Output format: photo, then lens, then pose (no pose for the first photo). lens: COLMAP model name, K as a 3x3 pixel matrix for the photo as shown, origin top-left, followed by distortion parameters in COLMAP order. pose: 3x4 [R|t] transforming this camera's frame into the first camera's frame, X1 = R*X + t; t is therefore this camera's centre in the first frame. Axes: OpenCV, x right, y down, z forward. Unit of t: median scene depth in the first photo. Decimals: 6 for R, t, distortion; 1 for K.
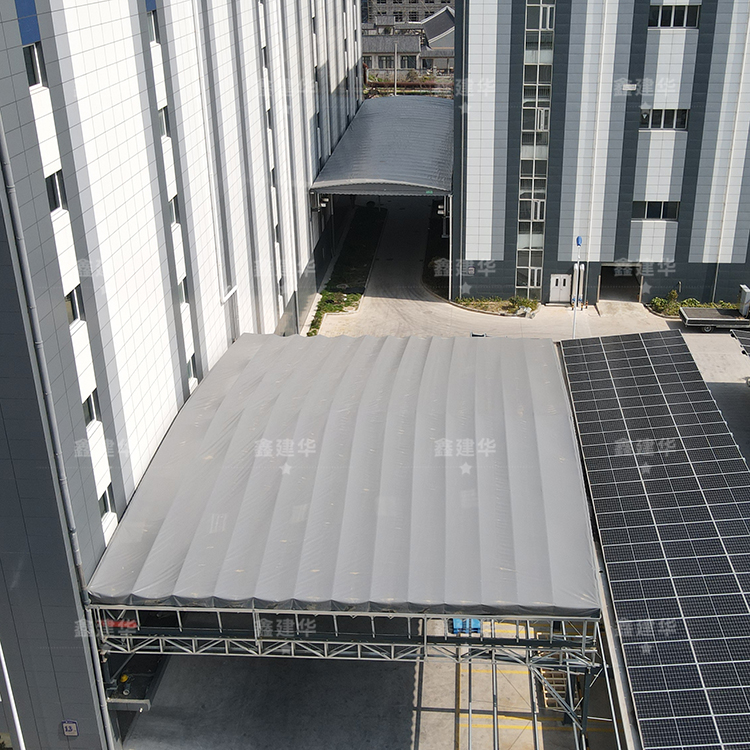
lens RADIAL K [[972.2, 0, 401.4], [0, 972.2, 373.7], [0, 0, 1]] dist [-0.005427, -0.005853]
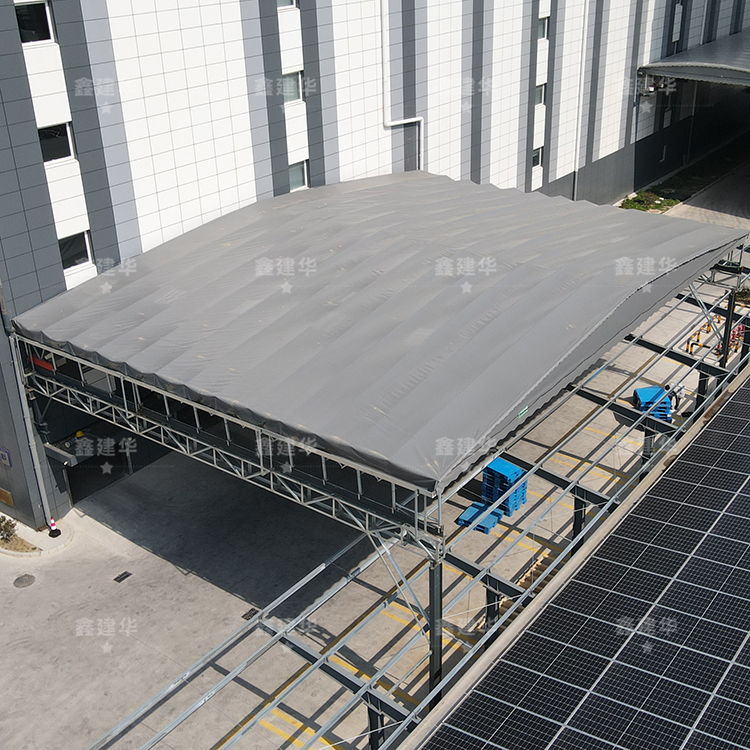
lens RADIAL K [[972.2, 0, 401.4], [0, 972.2, 373.7], [0, 0, 1]] dist [-0.005427, -0.005853]
pose [[0.845112, 0.240040, -0.477668, 0.206339], [-0.219837, 0.970524, 0.098766, 0.037836], [0.487296, 0.021541, 0.872971, 0.133684]]
